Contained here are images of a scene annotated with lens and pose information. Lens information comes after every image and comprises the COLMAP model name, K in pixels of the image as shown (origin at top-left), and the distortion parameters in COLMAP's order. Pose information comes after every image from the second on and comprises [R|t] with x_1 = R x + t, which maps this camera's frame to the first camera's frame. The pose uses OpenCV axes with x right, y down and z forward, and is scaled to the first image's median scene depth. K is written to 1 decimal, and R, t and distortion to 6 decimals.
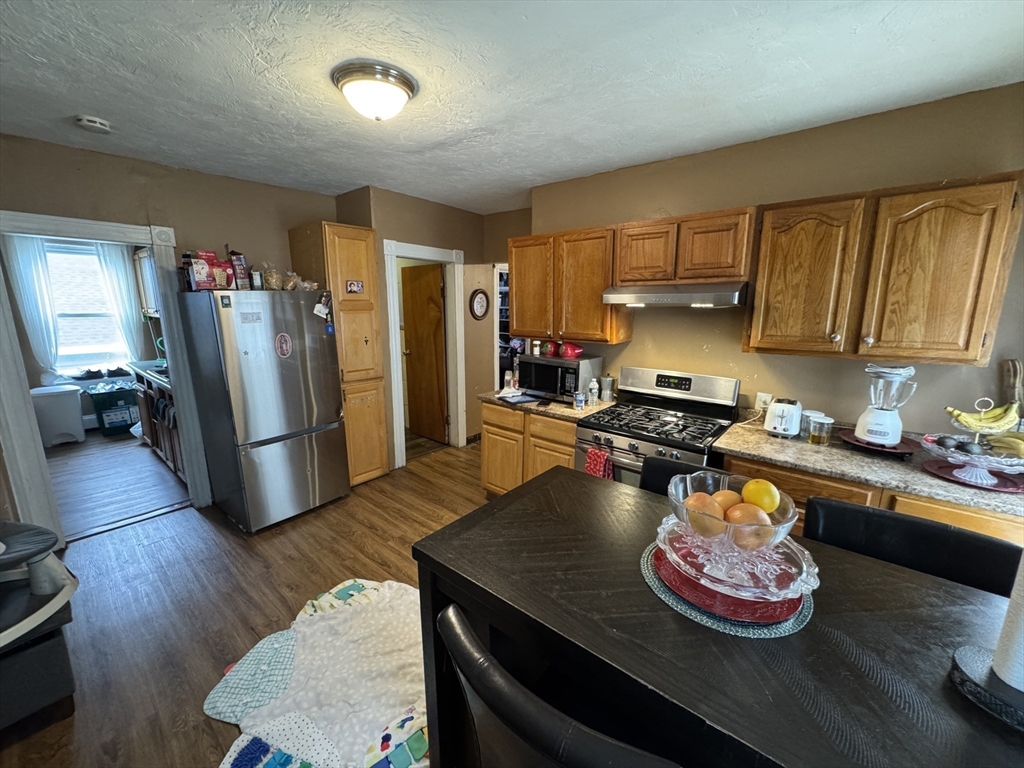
lens RADIAL K [[406.1, 0, 508.5], [0, 406.1, 383.8], [0, 0, 1]] dist [-0.003071, -0.000119]
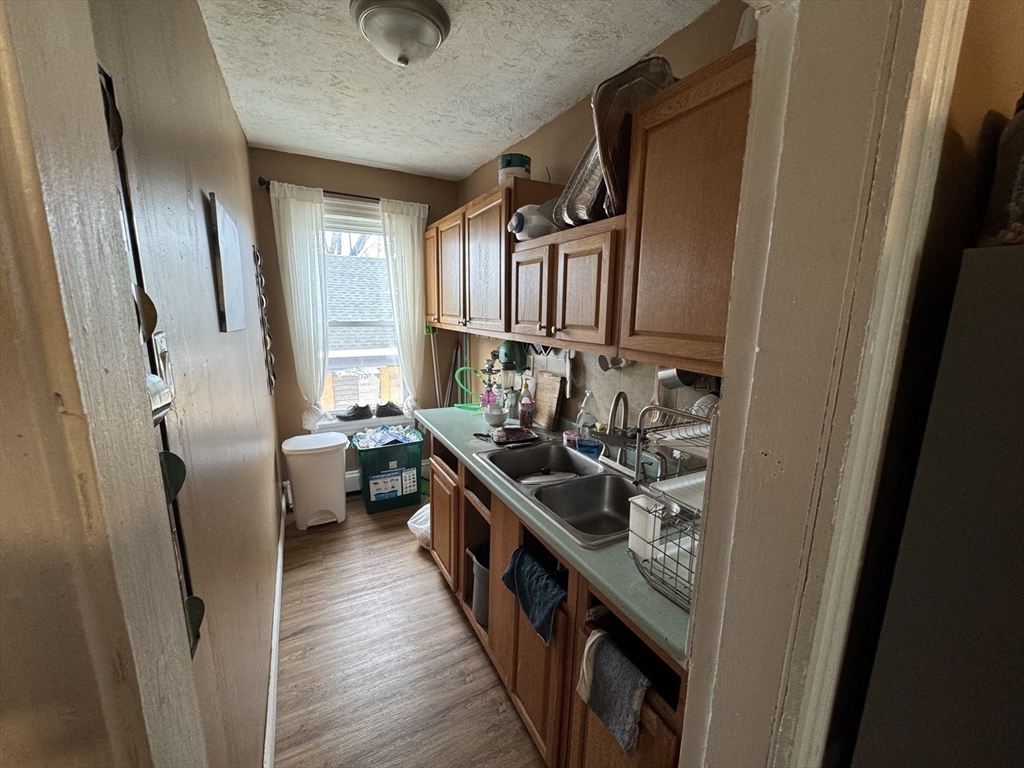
lens RADIAL K [[406.1, 0, 512.4], [0, 406.1, 383.7], [0, 0, 1]] dist [-0.003071, -0.000119]
pose [[0.924331, 0.081474, -0.372792, -0.558201], [-0.085719, 0.996306, 0.005205, -0.097543], [0.371839, 0.027145, 0.927900, 0.476752]]
